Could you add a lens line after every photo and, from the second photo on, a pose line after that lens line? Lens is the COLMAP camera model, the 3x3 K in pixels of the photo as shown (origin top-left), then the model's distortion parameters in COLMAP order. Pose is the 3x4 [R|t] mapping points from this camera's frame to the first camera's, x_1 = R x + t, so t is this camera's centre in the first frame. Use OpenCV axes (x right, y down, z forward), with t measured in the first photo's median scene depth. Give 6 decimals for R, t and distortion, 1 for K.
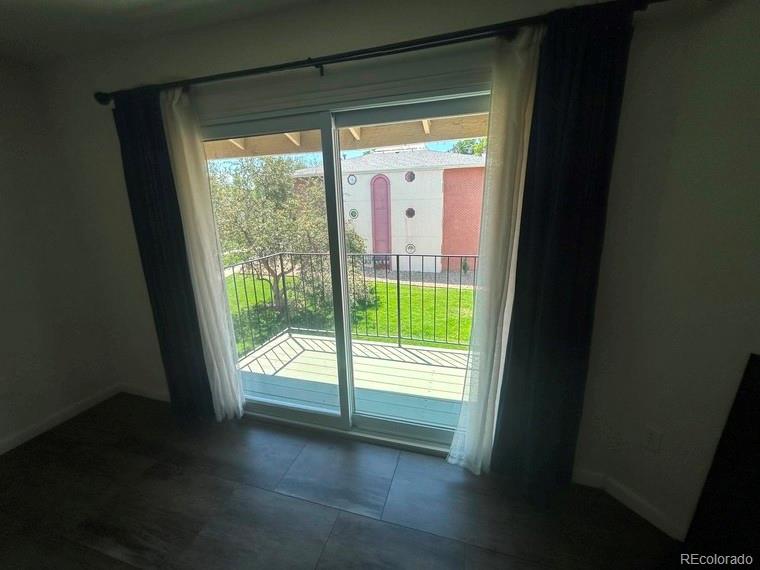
lens RADIAL K [[308.6, 0, 380.9], [0, 308.6, 286.6], [0, 0, 1]] dist [-0.001346, 0.000306]
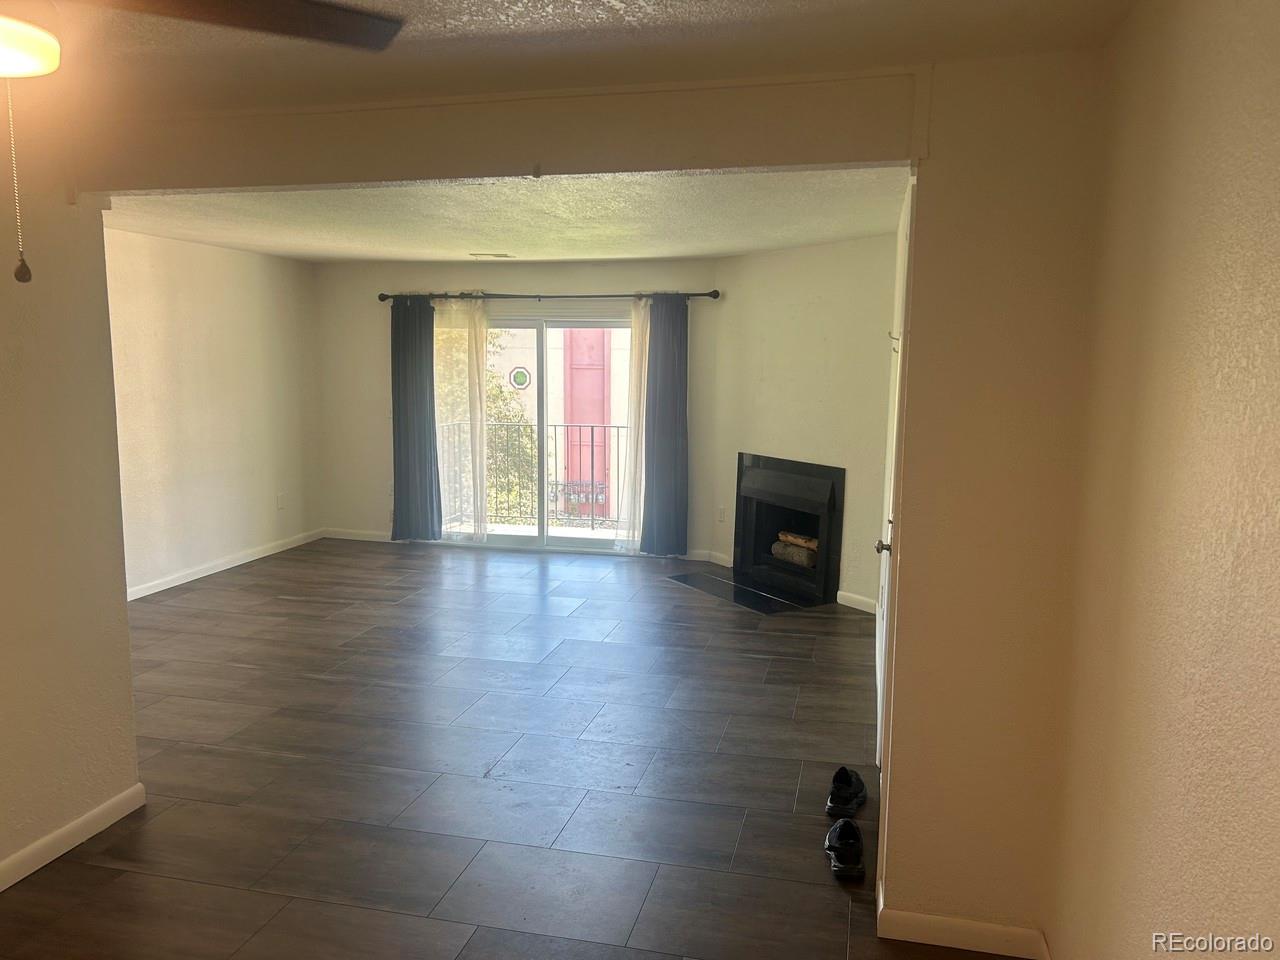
lens RADIAL K [[963.0, 0, 636.1], [0, 963.0, 492.5], [0, 0, 1]] dist [0.052107, -0.055634]
pose [[0.998321, 0.030426, 0.049292, 0.017002], [-0.024502, 0.992873, -0.116633, 0.152336], [-0.052489, 0.115230, 0.991951, -0.659826]]
